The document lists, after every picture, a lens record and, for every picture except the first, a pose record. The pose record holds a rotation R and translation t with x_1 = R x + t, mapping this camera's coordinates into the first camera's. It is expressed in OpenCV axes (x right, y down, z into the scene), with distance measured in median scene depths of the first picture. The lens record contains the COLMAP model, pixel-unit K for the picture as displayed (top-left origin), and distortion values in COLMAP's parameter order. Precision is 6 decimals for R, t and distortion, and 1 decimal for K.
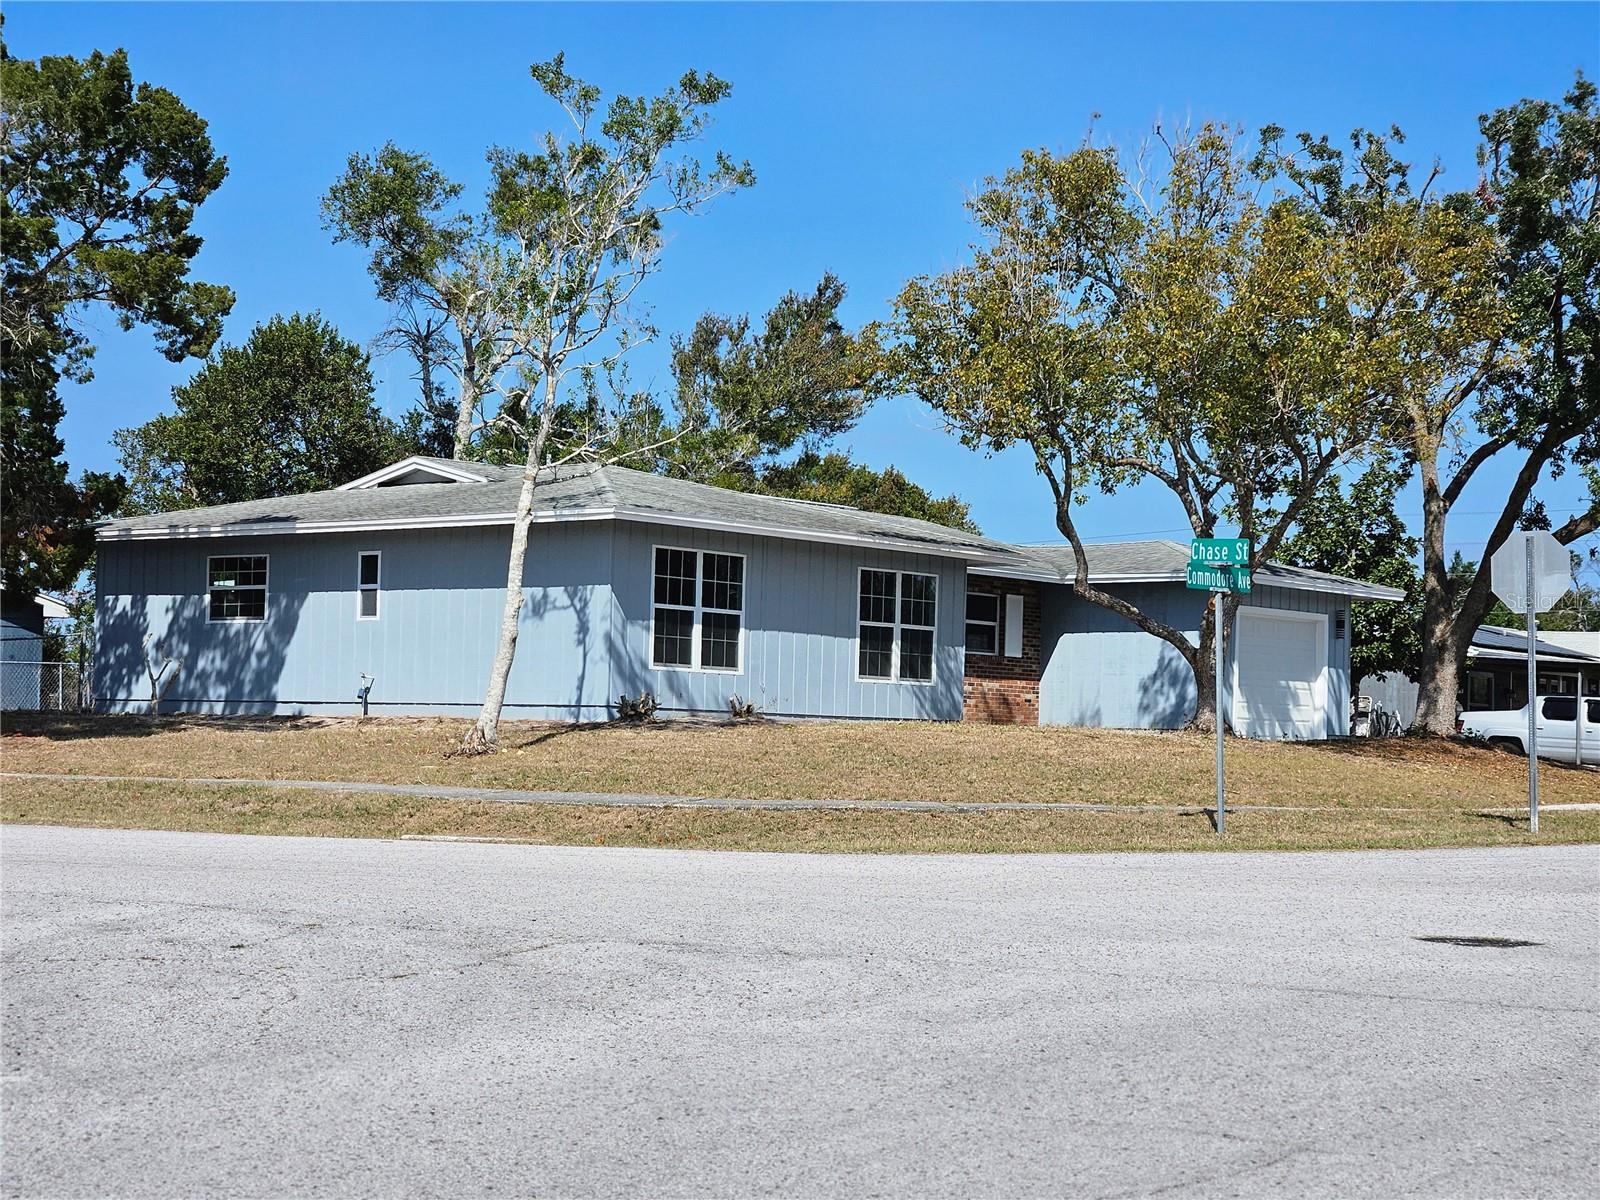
lens RADIAL K [[3004.5, 0, 800.0], [0, 3004.5, 600.0], [0, 0, 1]] dist [-0.279401, 4.139684]
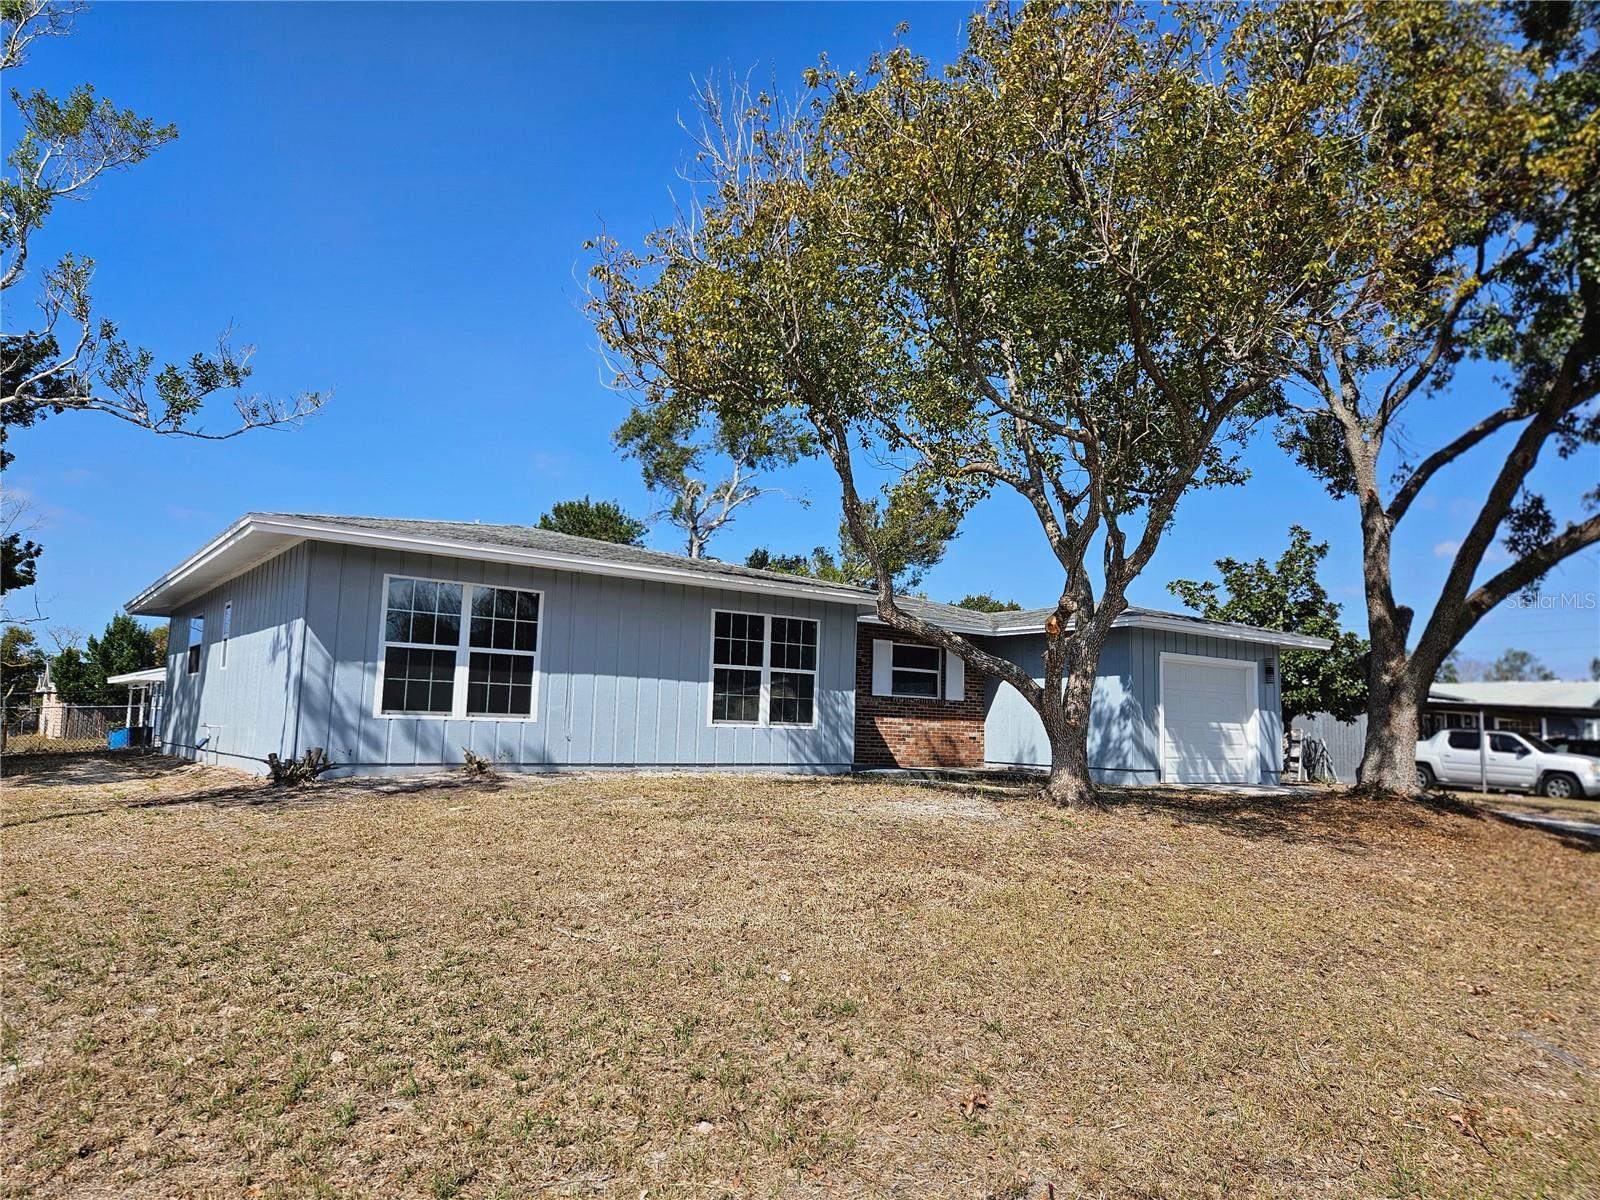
lens RADIAL K [[1063.5, 0, 778.2], [0, 1063.5, 607.6], [0, 0, 1]] dist [0.074423, -0.058385]
pose [[0.966616, -0.027436, -0.254756, 0.124588], [0.010014, 0.997536, -0.069433, 0.012553], [0.256034, 0.064564, 0.964509, 0.658629]]
